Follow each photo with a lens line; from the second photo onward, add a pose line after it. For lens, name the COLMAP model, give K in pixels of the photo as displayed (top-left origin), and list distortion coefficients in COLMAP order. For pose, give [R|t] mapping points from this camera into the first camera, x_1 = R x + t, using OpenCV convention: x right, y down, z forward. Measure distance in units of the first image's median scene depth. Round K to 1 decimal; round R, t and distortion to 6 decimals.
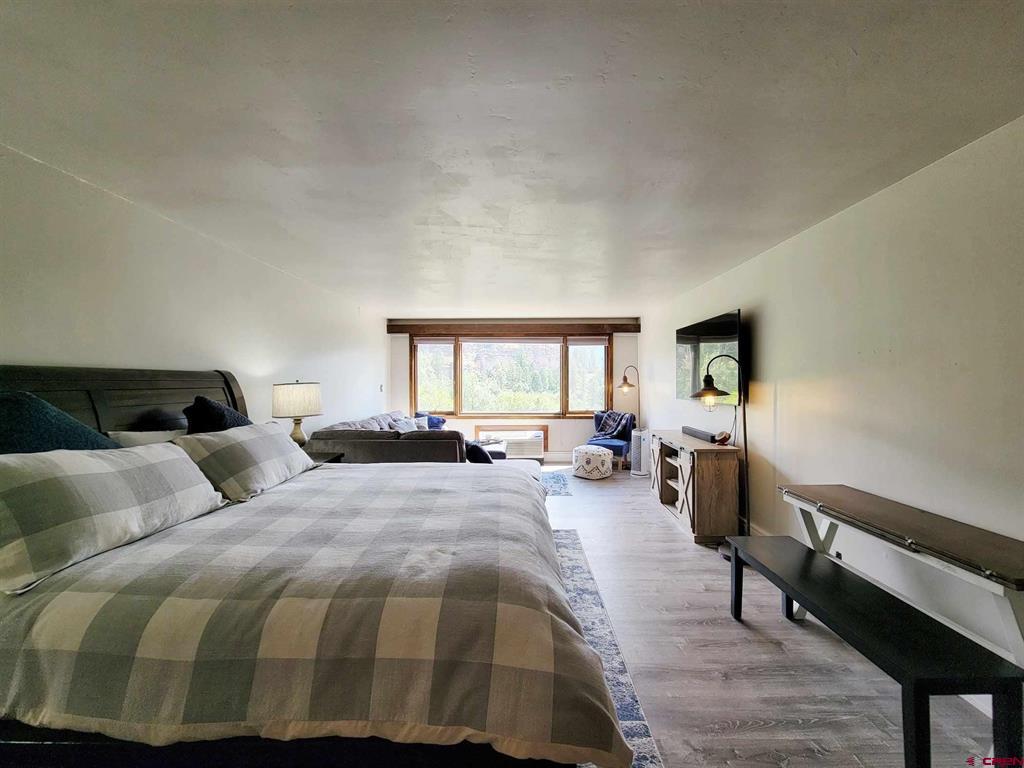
lens RADIAL K [[419.1, 0, 516.6], [0, 419.1, 386.9], [0, 0, 1]] dist [-0.000811, -0.001428]
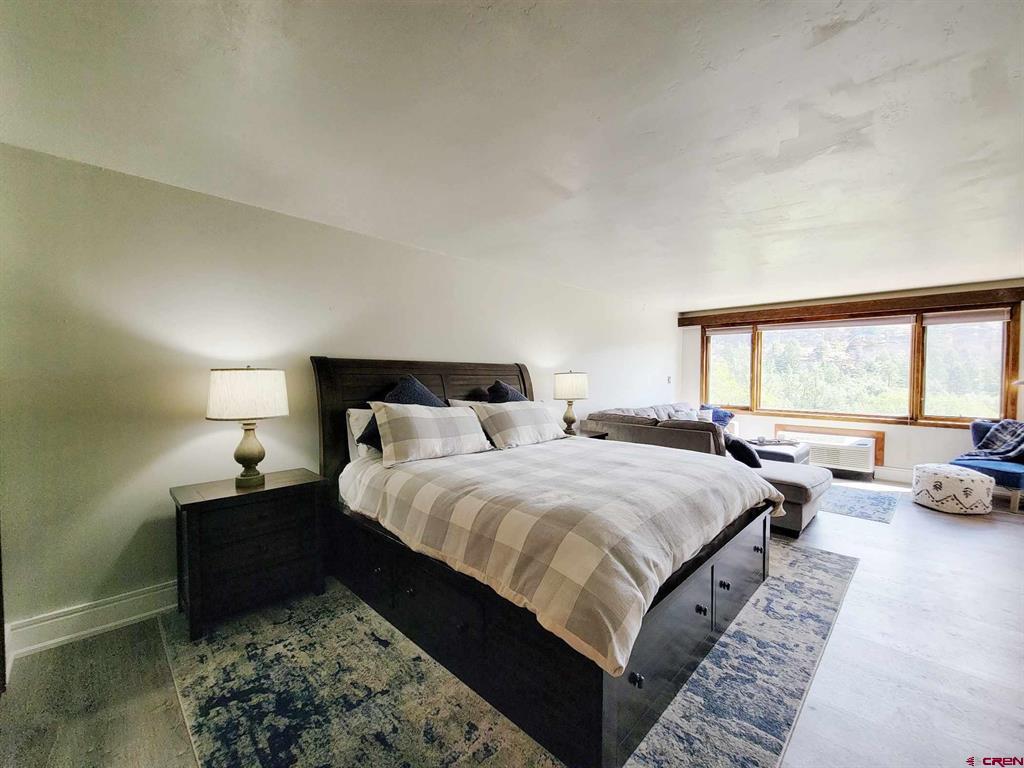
lens RADIAL K [[419.1, 0, 516.6], [0, 419.1, 386.9], [0, 0, 1]] dist [-0.000811, -0.001428]
pose [[0.719344, 0.026714, -0.694140, 0.273801], [-0.016961, 0.999638, 0.020893, 0.011076], [0.694447, -0.003256, 0.719537, -0.027883]]
